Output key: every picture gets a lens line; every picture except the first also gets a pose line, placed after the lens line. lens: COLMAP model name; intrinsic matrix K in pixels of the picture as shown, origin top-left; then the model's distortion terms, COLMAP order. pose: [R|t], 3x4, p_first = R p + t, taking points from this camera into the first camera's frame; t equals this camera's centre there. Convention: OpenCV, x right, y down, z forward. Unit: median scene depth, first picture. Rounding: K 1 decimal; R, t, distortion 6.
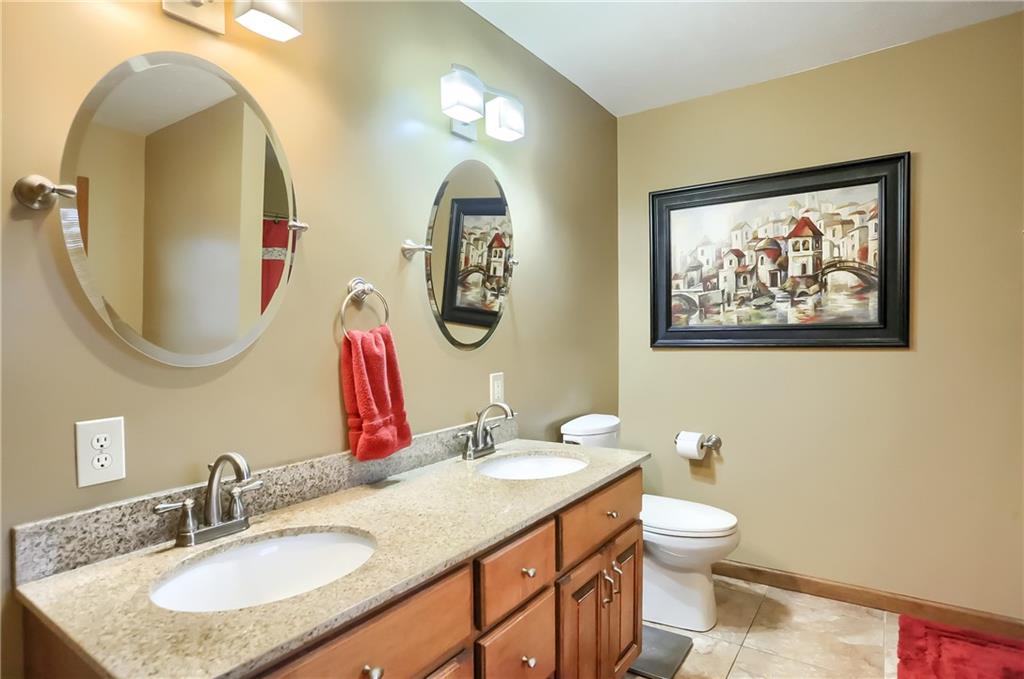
lens RADIAL K [[521.2, 0, 532.0], [0, 521.2, 336.4], [0, 0, 1]] dist [-0.031205, 0.000272]
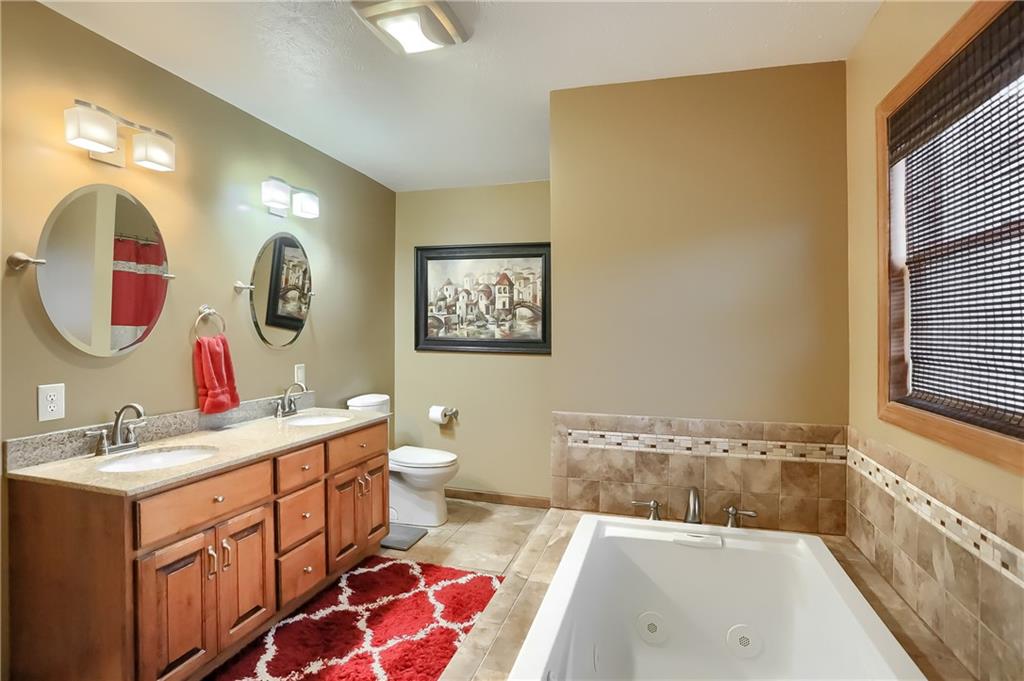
lens RADIAL K [[502.6, 0, 517.2], [0, 502.6, 363.0], [0, 0, 1]] dist [-0.065519, 0.027918]
pose [[0.960481, 0.019635, 0.277653, 0.139980], [-0.034928, 0.998126, 0.050243, -0.030600], [-0.276146, -0.057955, 0.959367, -0.584051]]
